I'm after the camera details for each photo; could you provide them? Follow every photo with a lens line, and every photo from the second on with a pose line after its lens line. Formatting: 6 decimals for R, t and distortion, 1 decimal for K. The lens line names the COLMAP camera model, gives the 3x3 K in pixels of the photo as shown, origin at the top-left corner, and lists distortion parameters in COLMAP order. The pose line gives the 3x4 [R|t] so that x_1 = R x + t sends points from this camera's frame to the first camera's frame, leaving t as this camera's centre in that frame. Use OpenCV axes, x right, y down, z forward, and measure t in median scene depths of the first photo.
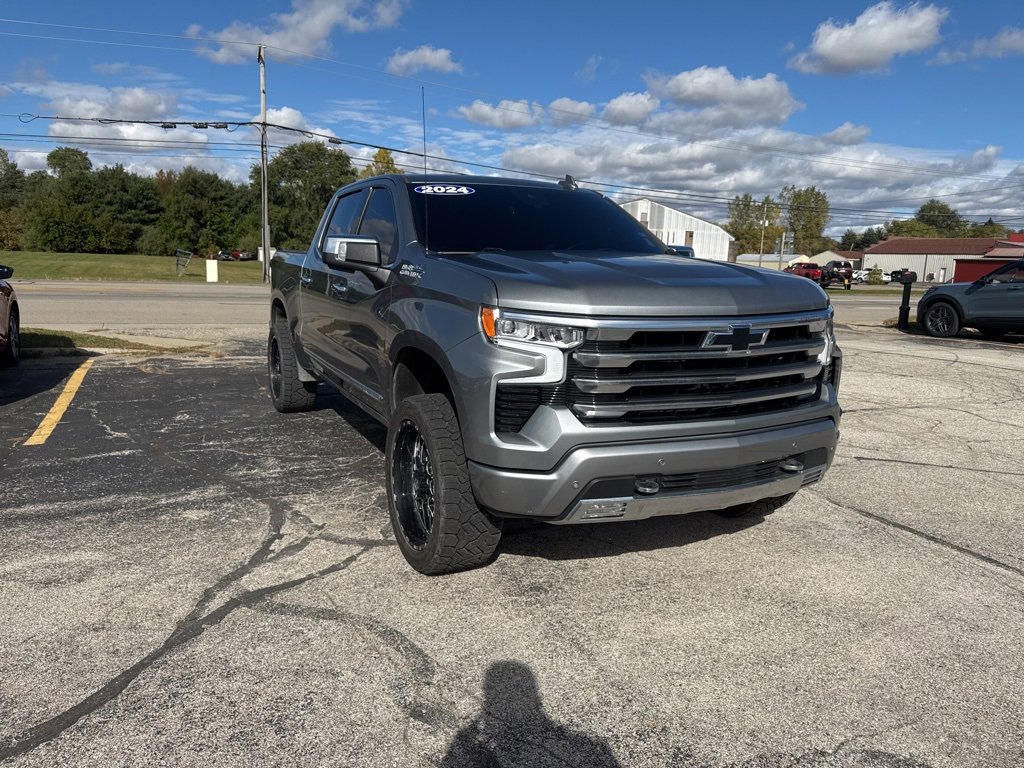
lens RADIAL K [[721.0, 0, 513.9], [0, 721.0, 382.7], [0, 0, 1]] dist [0.045807, -0.055623]
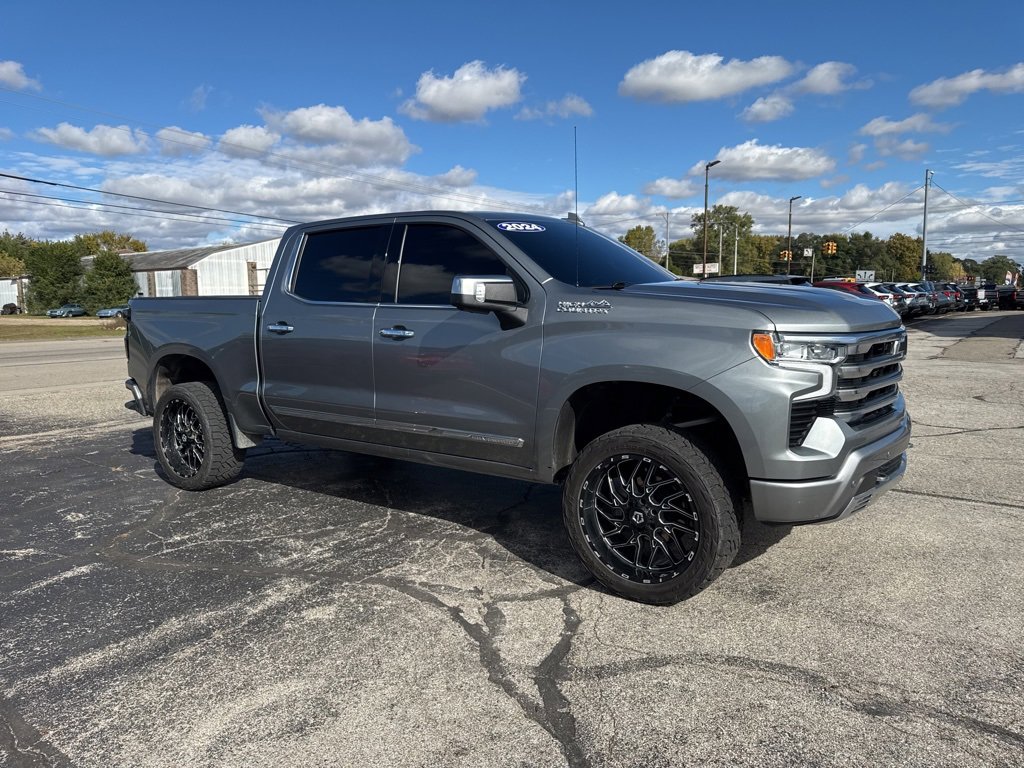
lens RADIAL K [[721.0, 0, 512.9], [0, 721.0, 378.9], [0, 0, 1]] dist [0.045807, -0.055623]
pose [[0.884700, -0.096711, 0.456019, -0.533897], [0.119595, 0.992590, -0.021514, -0.035841], [-0.450559, 0.073571, 0.889710, 0.128966]]
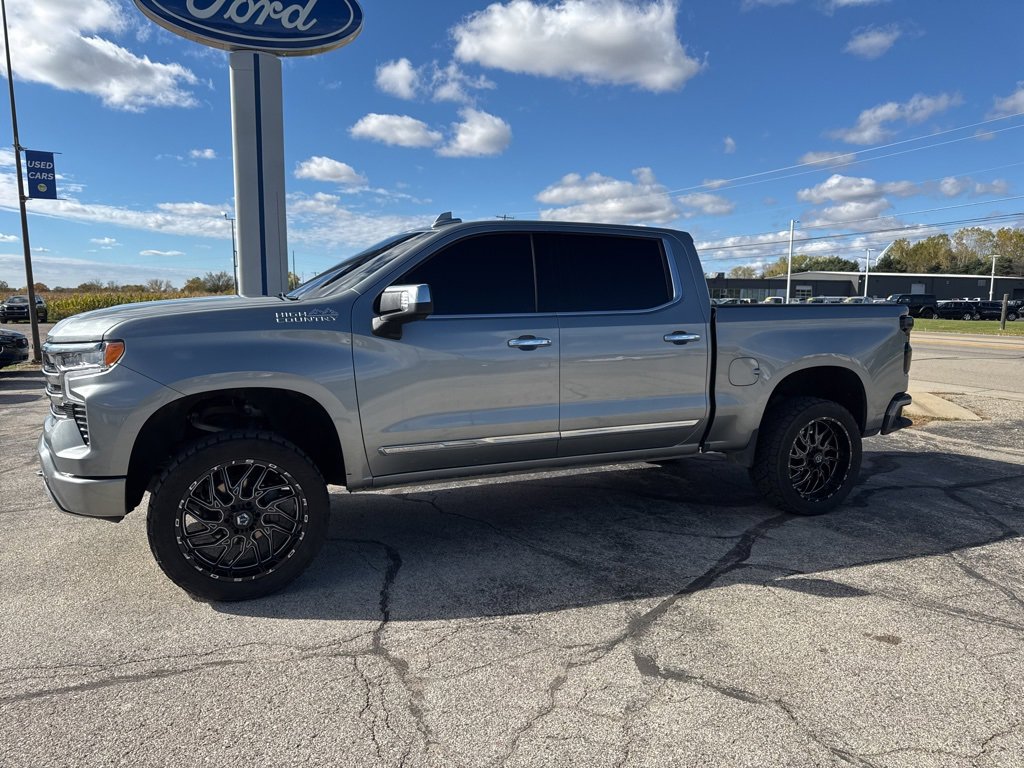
lens RADIAL K [[721.0, 0, 514.9], [0, 721.0, 388.9], [0, 0, 1]] dist [0.045807, -0.055623]
pose [[-0.040791, 0.091494, -0.994970, 1.047403], [-0.175804, 0.979606, 0.097288, -0.184375], [0.983580, 0.178888, -0.023874, 1.215126]]
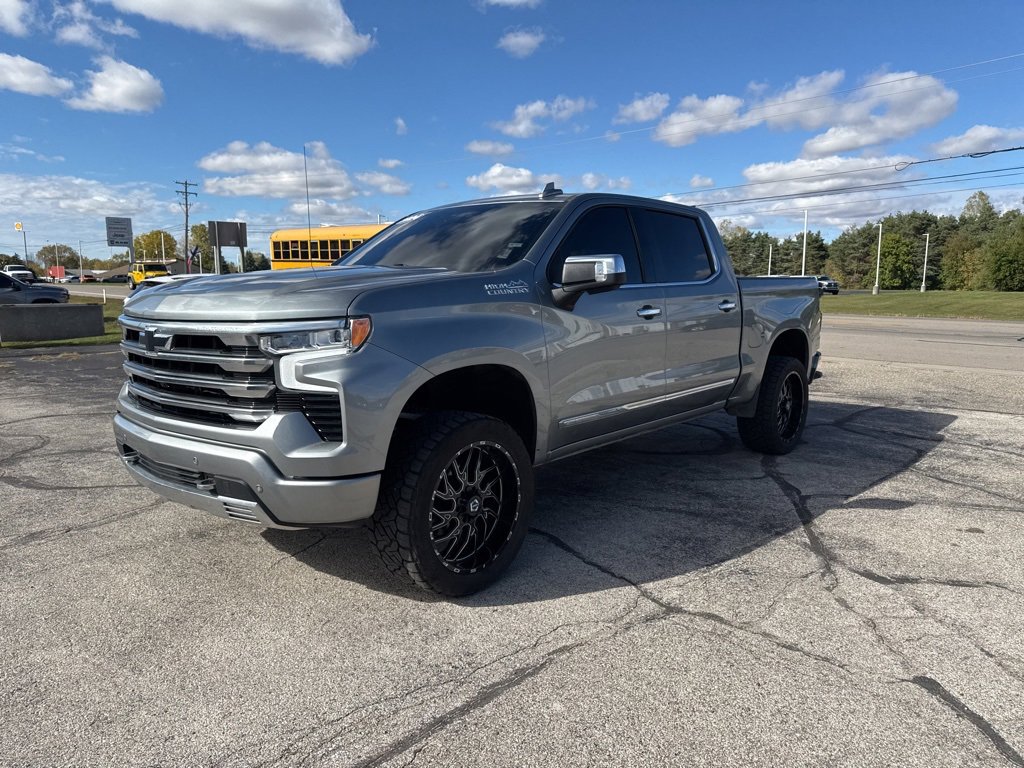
lens RADIAL K [[721.0, 0, 518.9], [0, 721.0, 386.2], [0, 0, 1]] dist [0.045807, -0.055623]
pose [[0.381325, 0.106046, -0.918339, 0.964388], [-0.151093, 0.987190, 0.051257, -0.083489], [0.912010, 0.119209, 0.392463, 0.684062]]
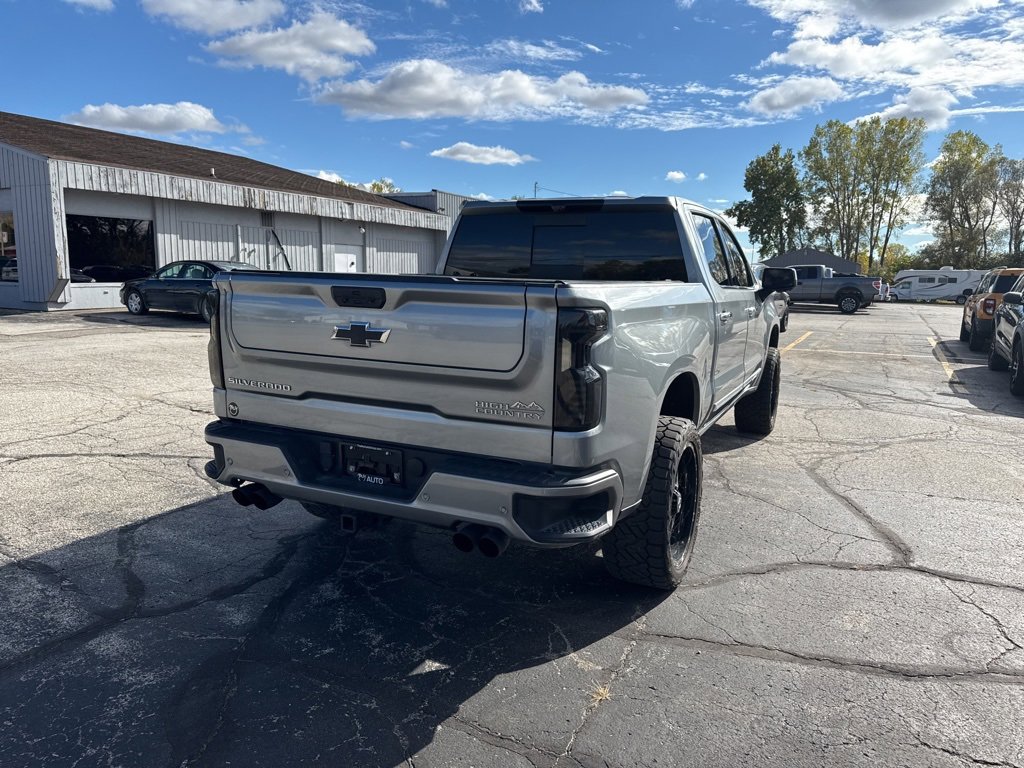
lens RADIAL K [[721.0, 0, 517.7], [0, 721.0, 394.4], [0, 0, 1]] dist [0.045807, -0.055623]
pose [[-0.608518, -0.173933, 0.774244, -0.945071], [0.098264, 0.951657, 0.291020, -0.381033], [-0.787433, 0.253171, -0.562009, 2.000211]]
